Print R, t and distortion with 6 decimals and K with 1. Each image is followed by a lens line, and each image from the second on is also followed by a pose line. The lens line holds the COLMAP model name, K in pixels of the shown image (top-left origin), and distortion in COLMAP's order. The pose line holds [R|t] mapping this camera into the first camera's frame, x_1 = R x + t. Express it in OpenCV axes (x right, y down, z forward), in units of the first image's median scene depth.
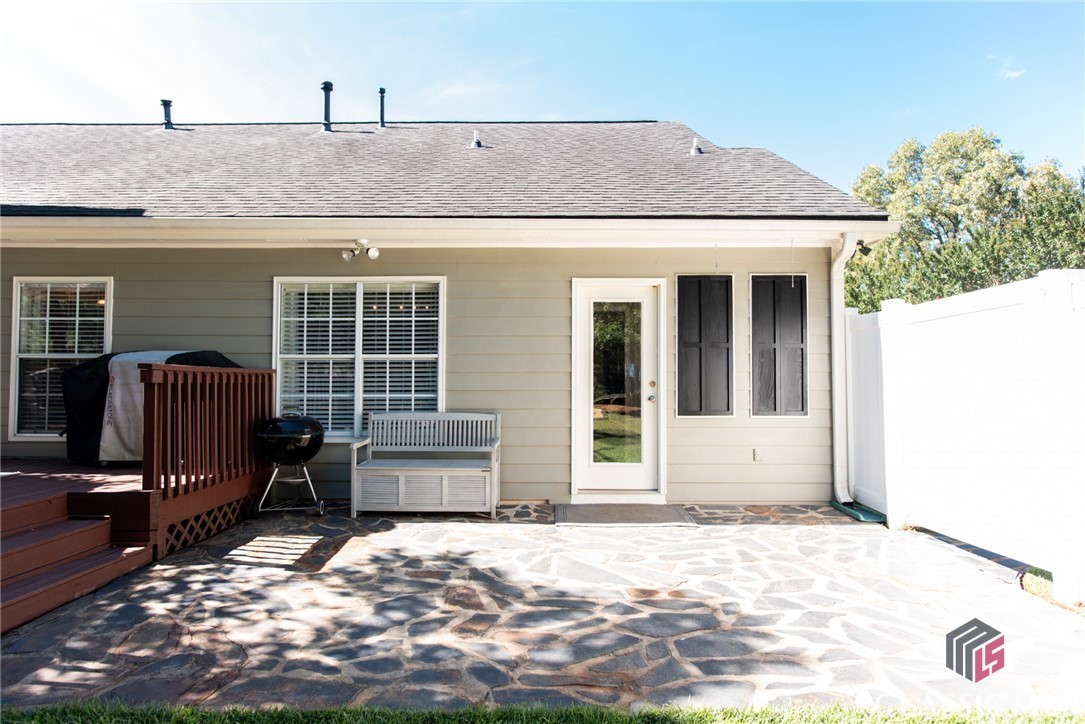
lens RADIAL K [[633.7, 0, 542.5], [0, 633.7, 362.0], [0, 0, 1]] dist [-0.003023, -0.000045]
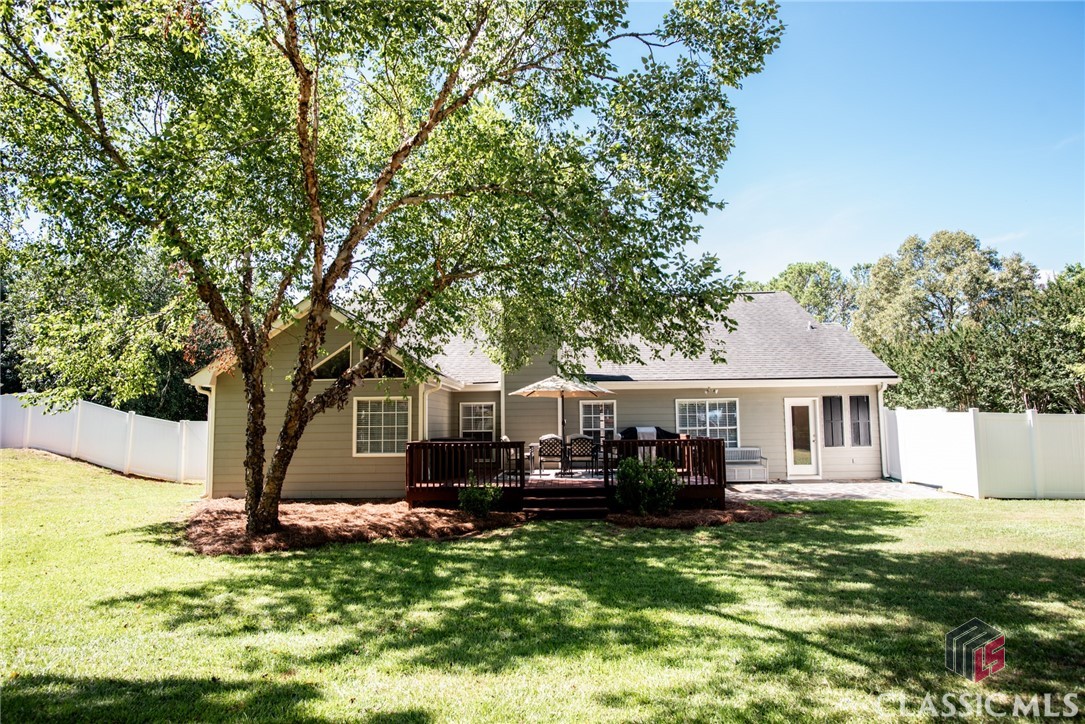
lens RADIAL K [[637.5, 0, 542.5], [0, 637.5, 362.0], [0, 0, 1]] dist [-0.030464, 0.000321]
pose [[0.999531, -0.018030, -0.024754, -0.923605], [0.016604, 0.998257, -0.056625, -0.147060], [0.025731, 0.056188, 0.998089, -1.774131]]
